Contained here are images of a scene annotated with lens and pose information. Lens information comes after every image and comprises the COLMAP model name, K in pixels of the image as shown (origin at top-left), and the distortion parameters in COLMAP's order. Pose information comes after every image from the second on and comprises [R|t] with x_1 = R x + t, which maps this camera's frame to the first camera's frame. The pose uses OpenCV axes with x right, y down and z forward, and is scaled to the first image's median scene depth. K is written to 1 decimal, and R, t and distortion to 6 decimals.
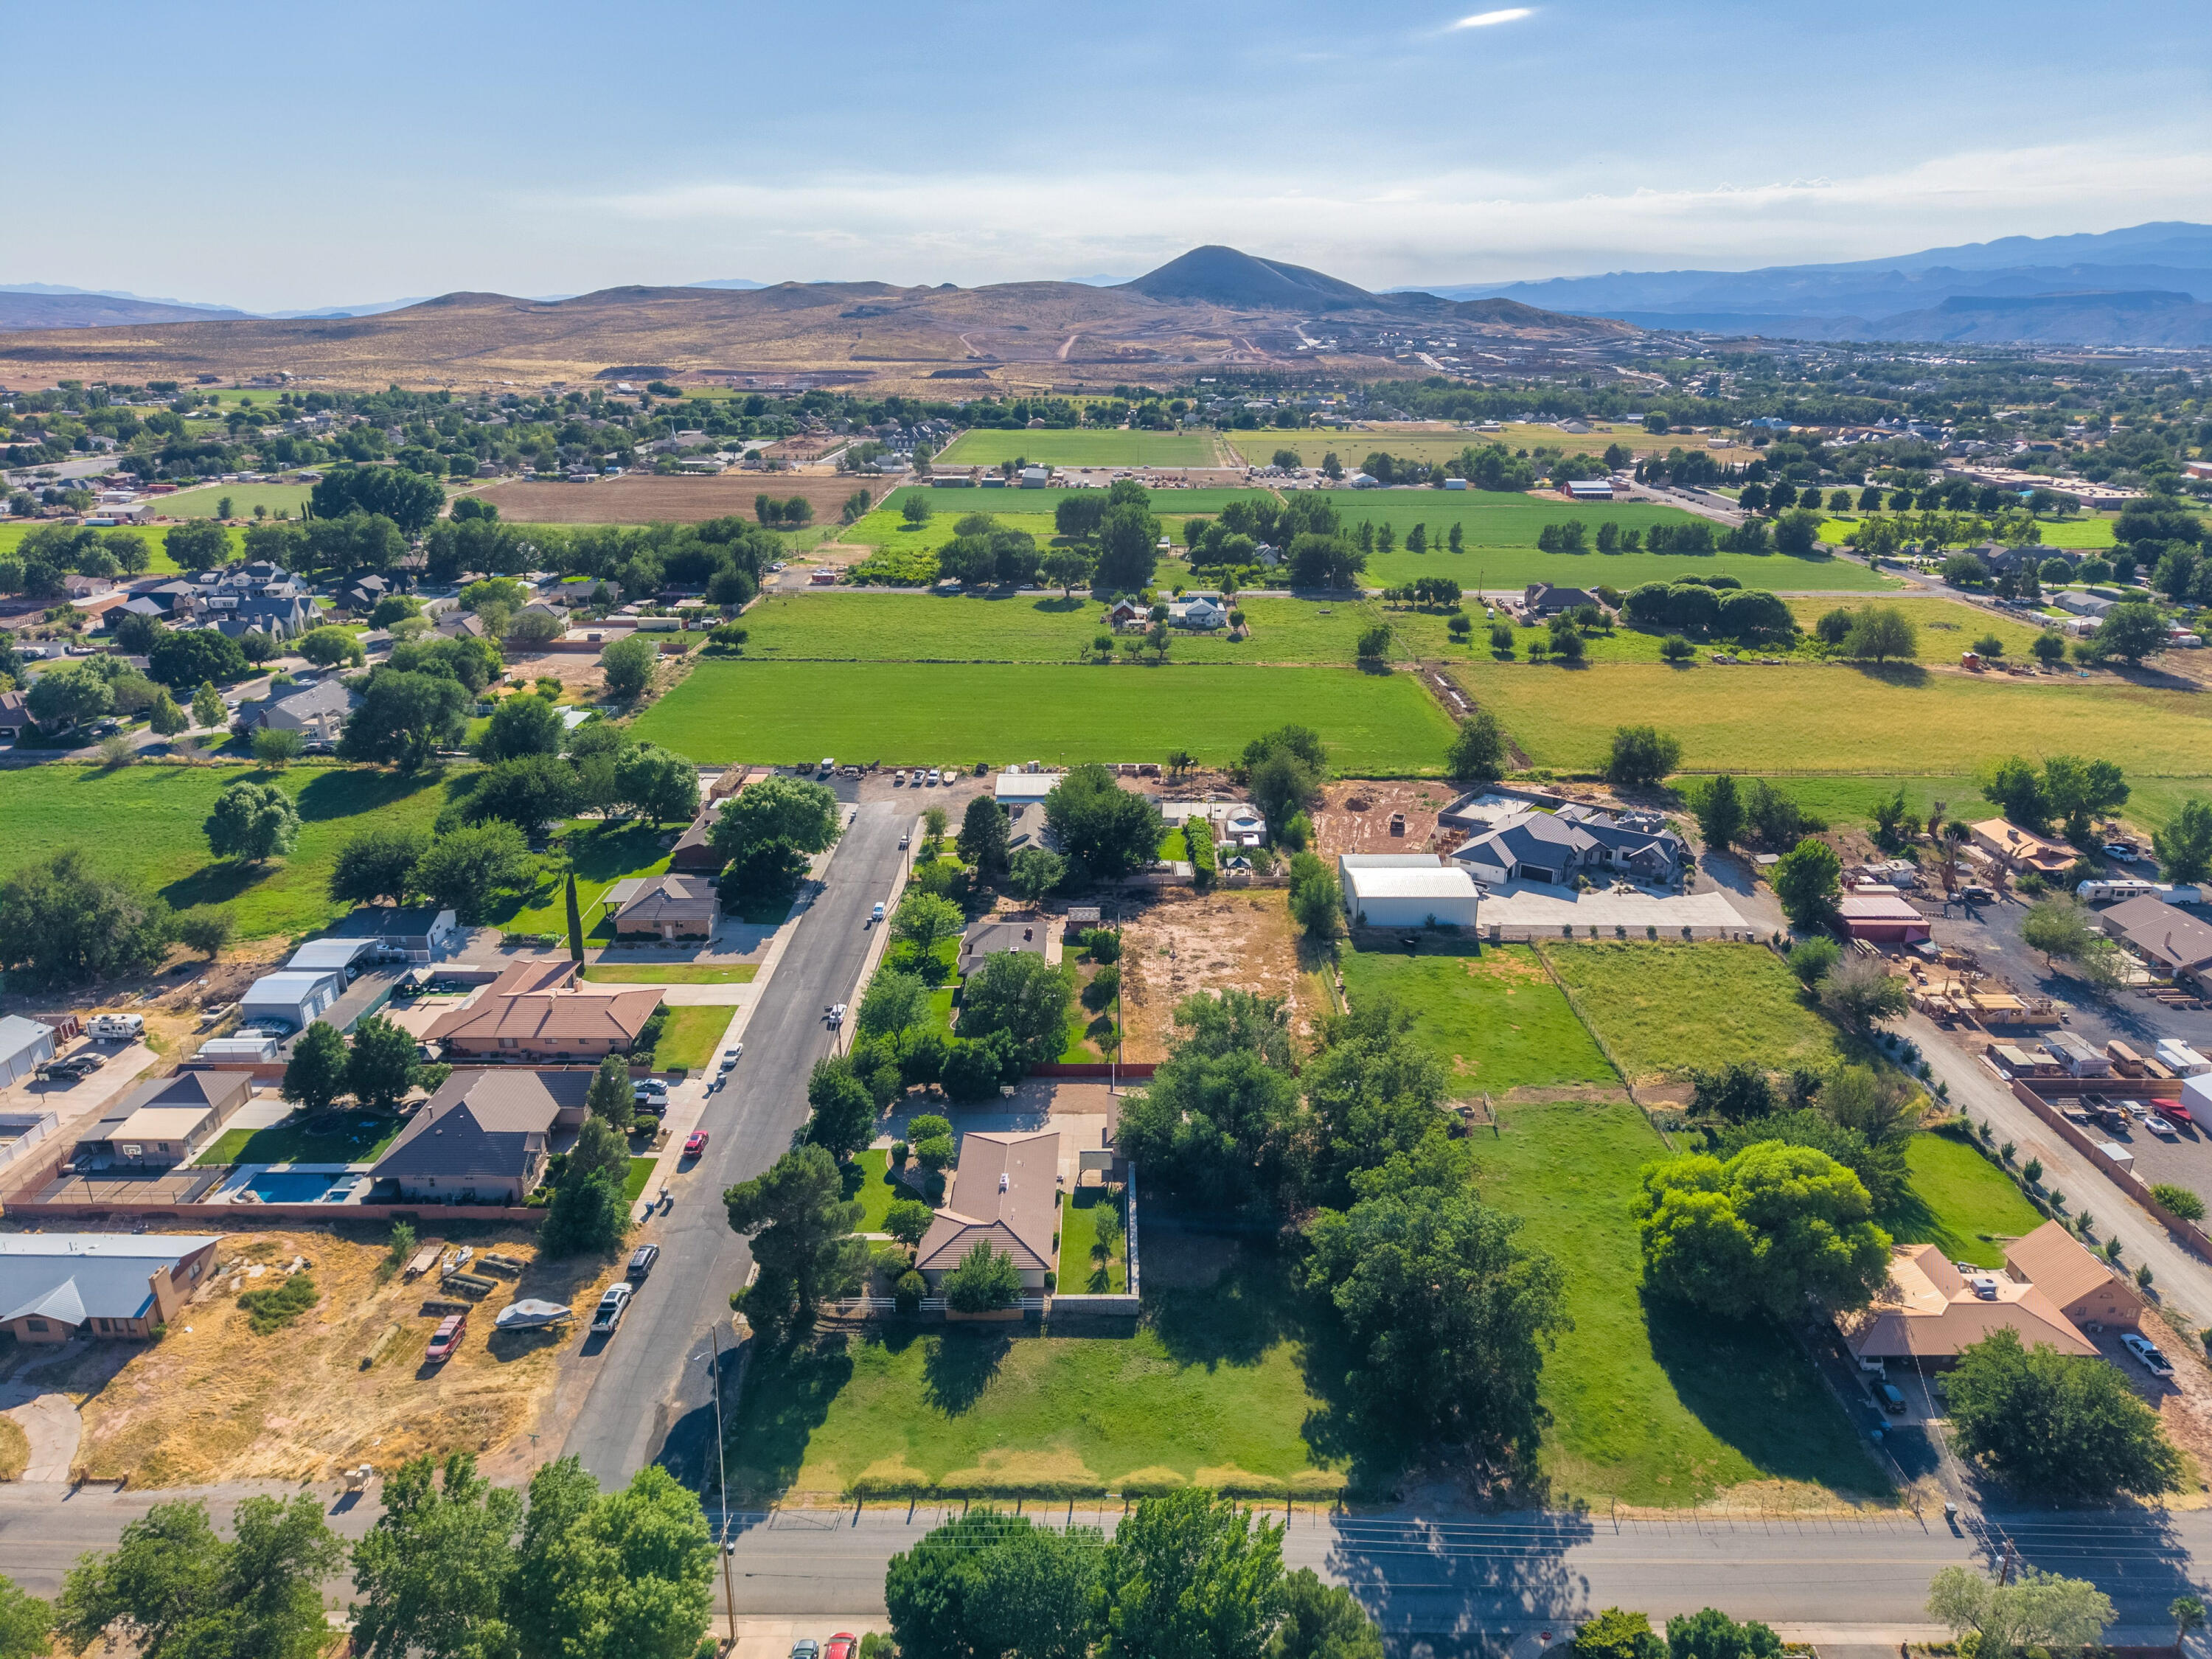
lens RADIAL K [[1476.3, 0, 1104.0], [0, 1476.3, 829.4], [0, 0, 1]] dist [0.025389, -0.022512]
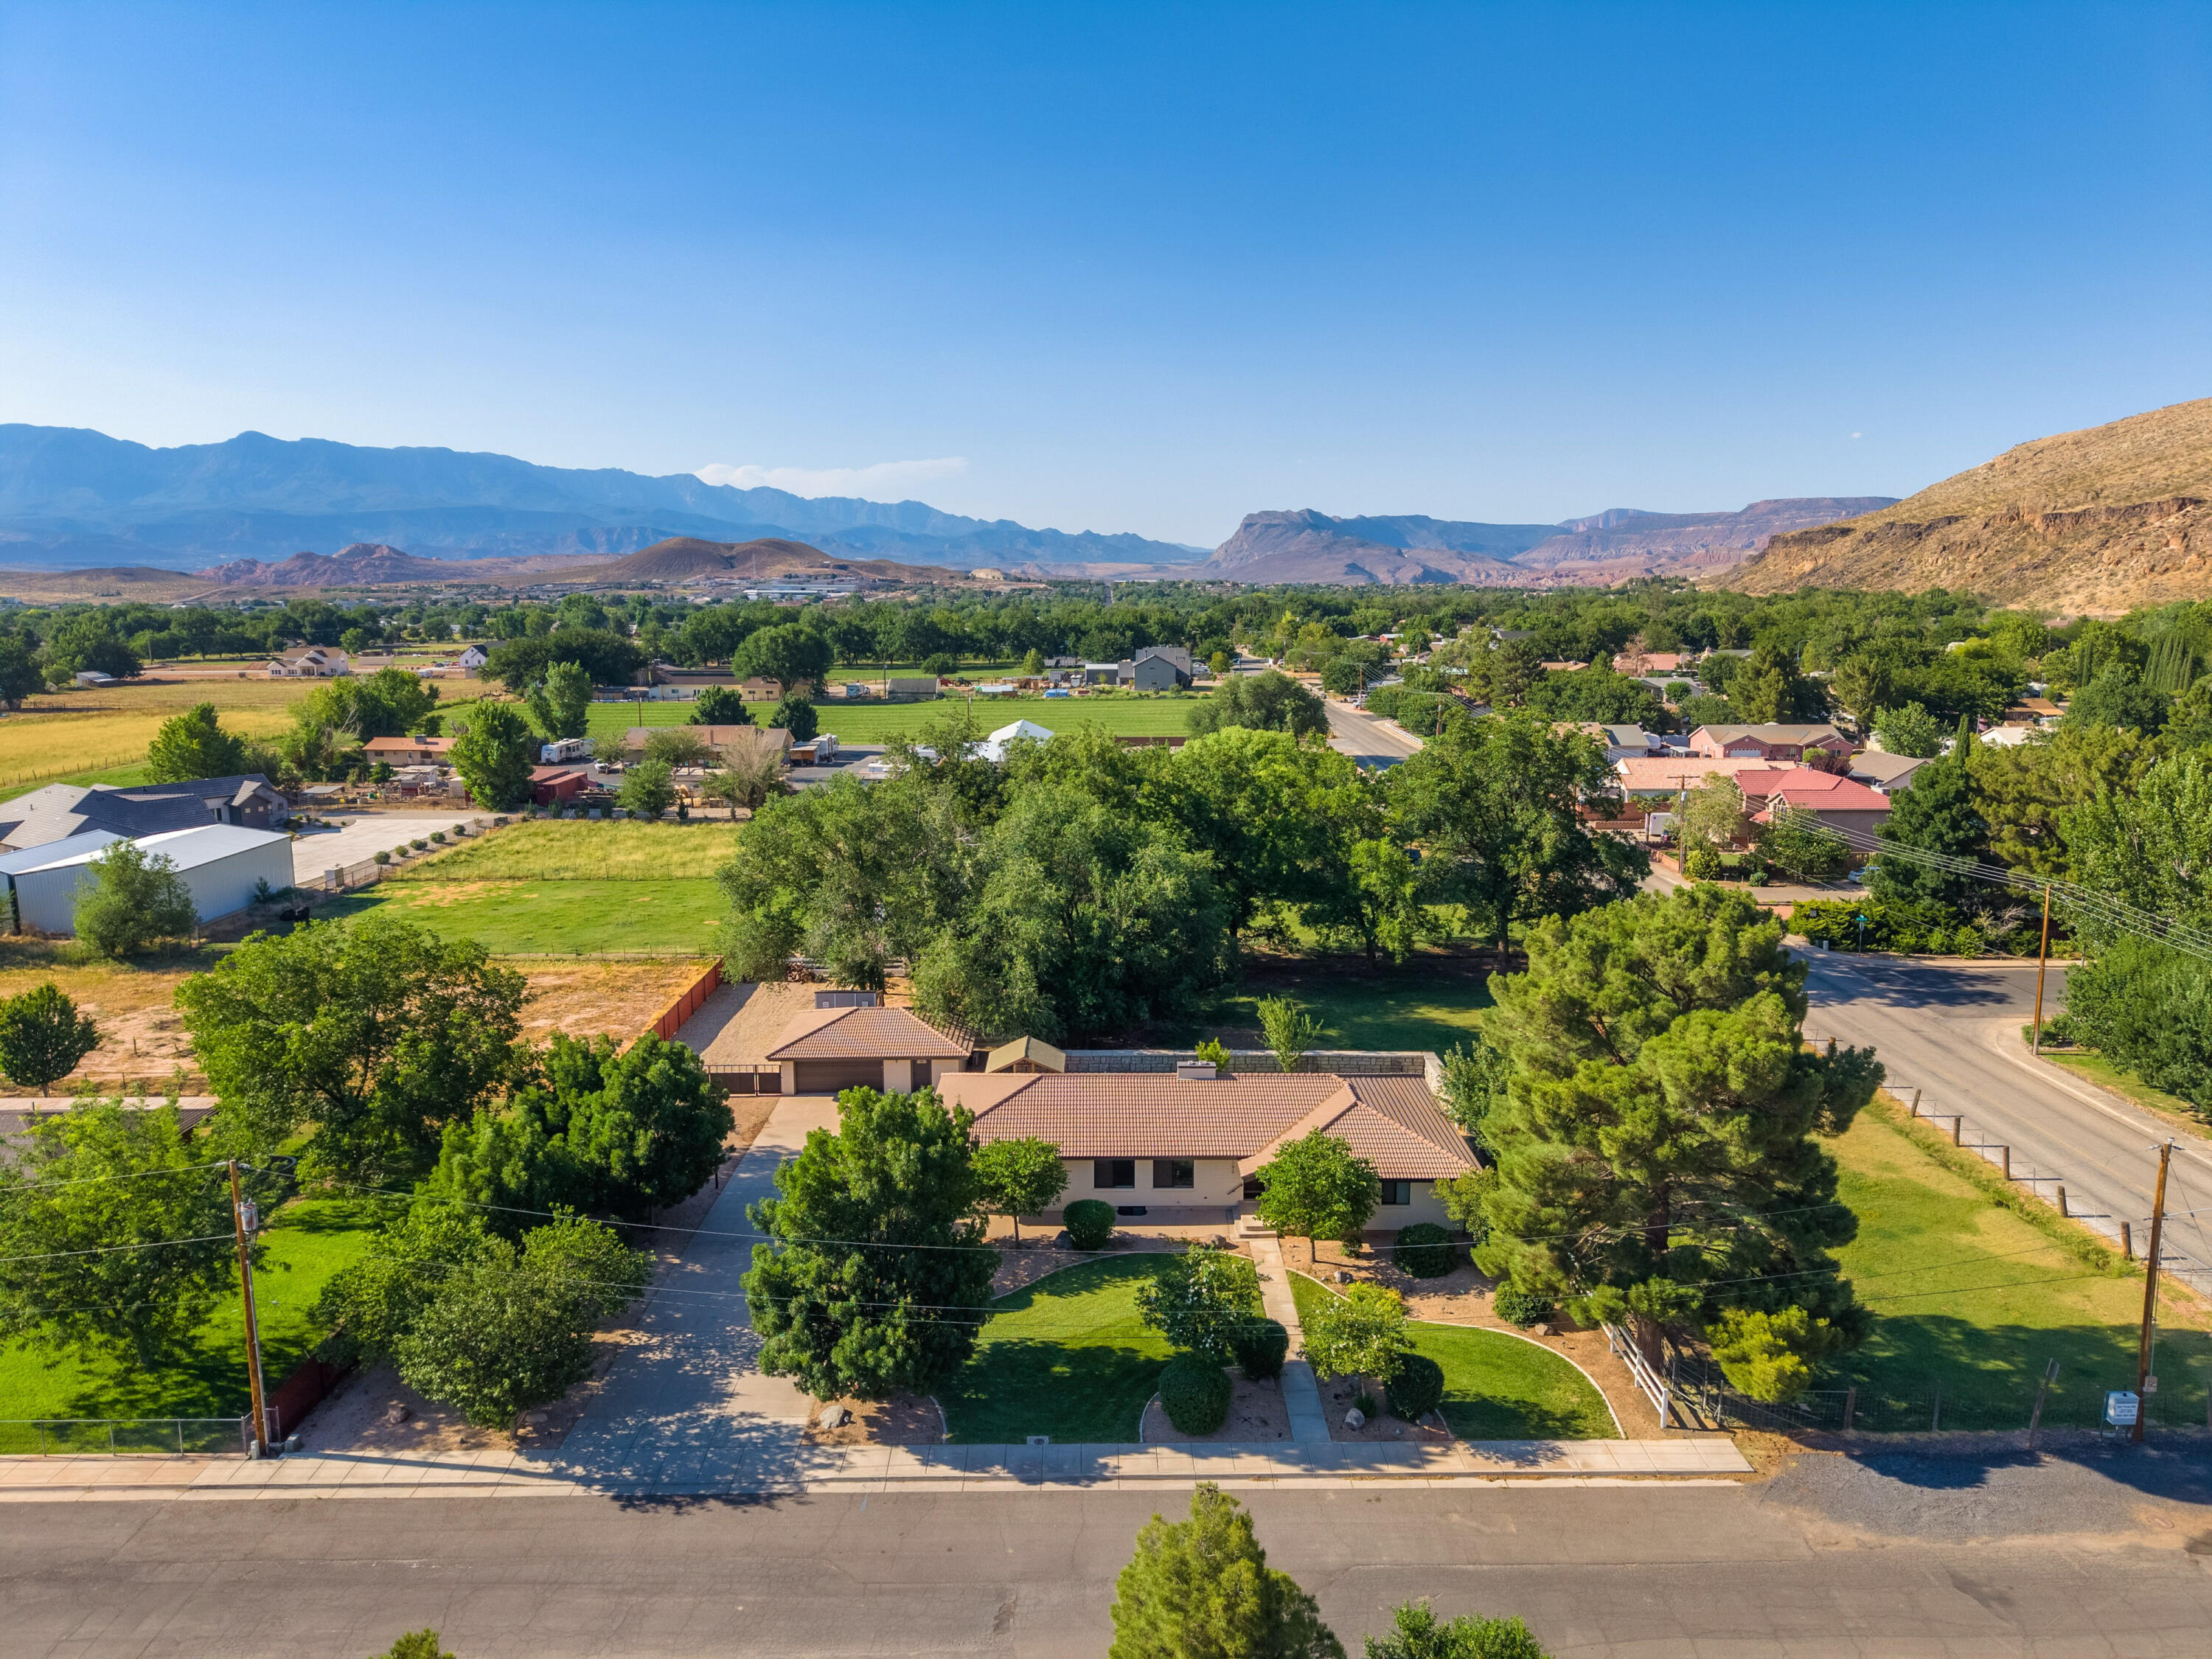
lens RADIAL K [[1476.3, 0, 1103.7], [0, 1476.3, 834.0], [0, 0, 1]] dist [0.025389, -0.022512]
pose [[-0.004768, -0.168207, 0.985740, -0.316360], [0.333121, 0.929181, 0.160167, 0.054524], [-0.942872, 0.329135, 0.051603, 0.612147]]
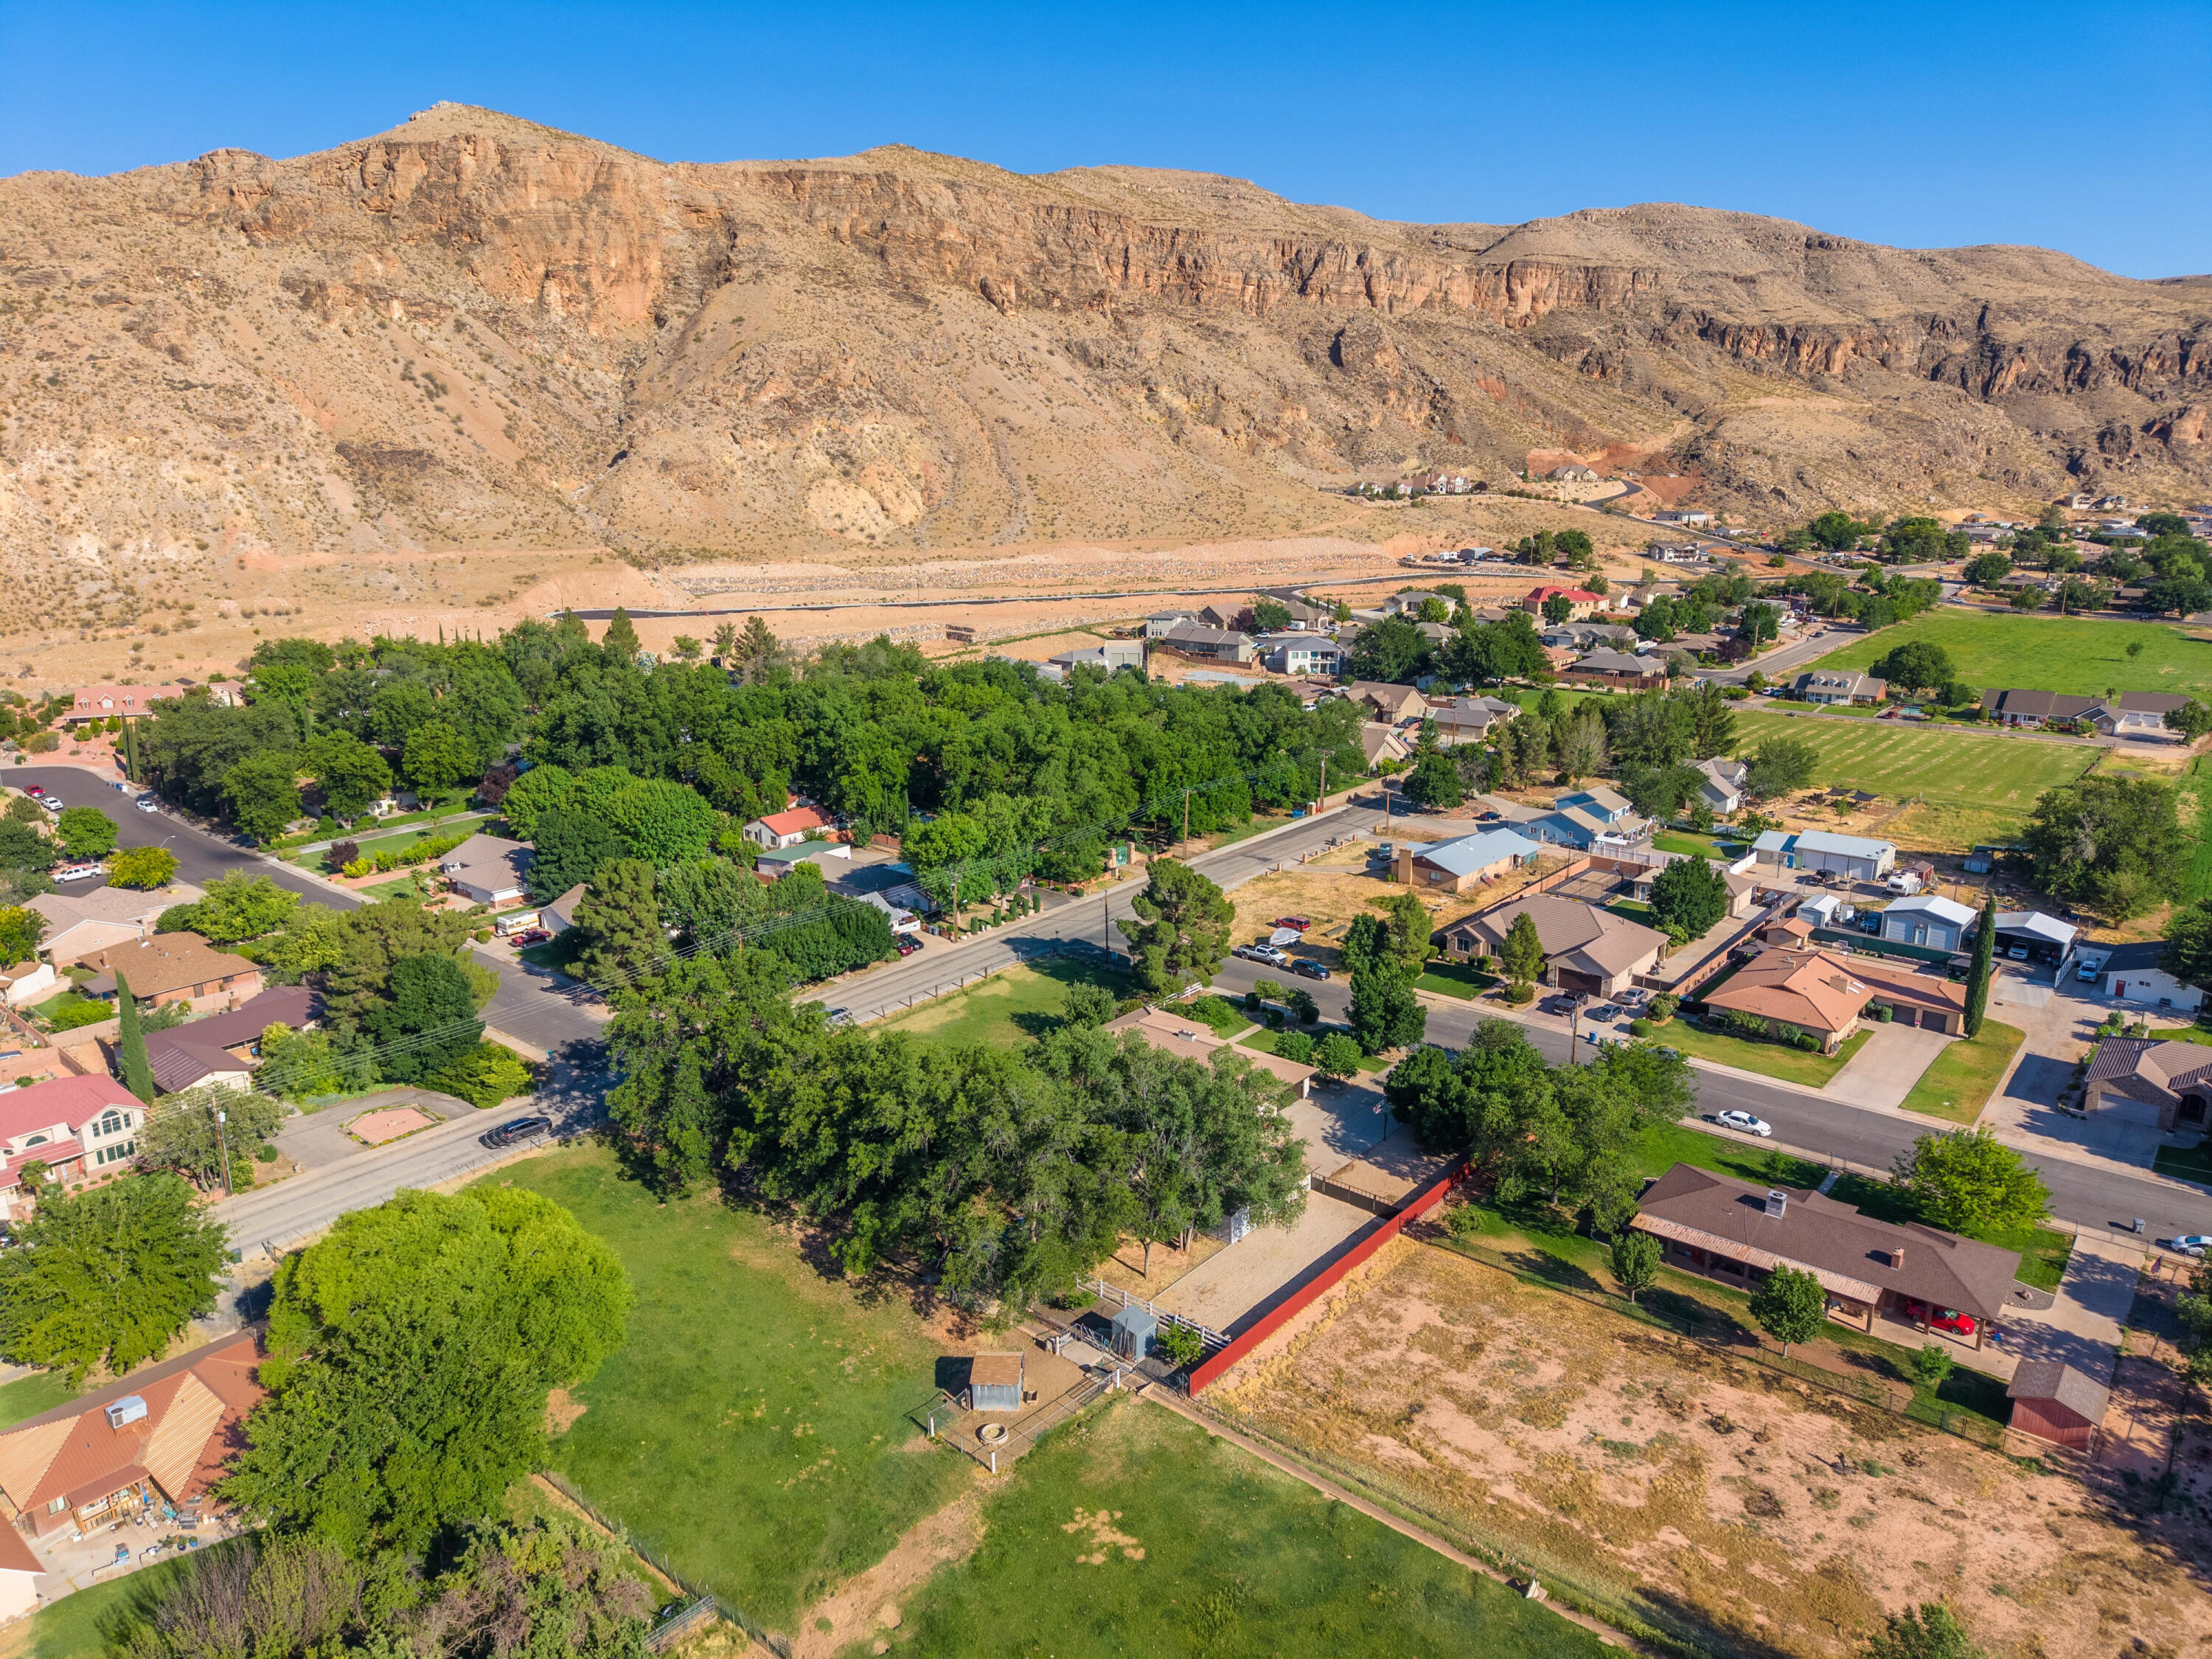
lens RADIAL K [[1476.3, 0, 1103.6], [0, 1476.3, 836.2], [0, 0, 1]] dist [0.025389, -0.022512]
pose [[-0.639953, 0.197015, -0.742728, 0.428764], [-0.250138, 0.860515, 0.443785, -0.193407], [0.726561, 0.469786, -0.501408, 0.873398]]
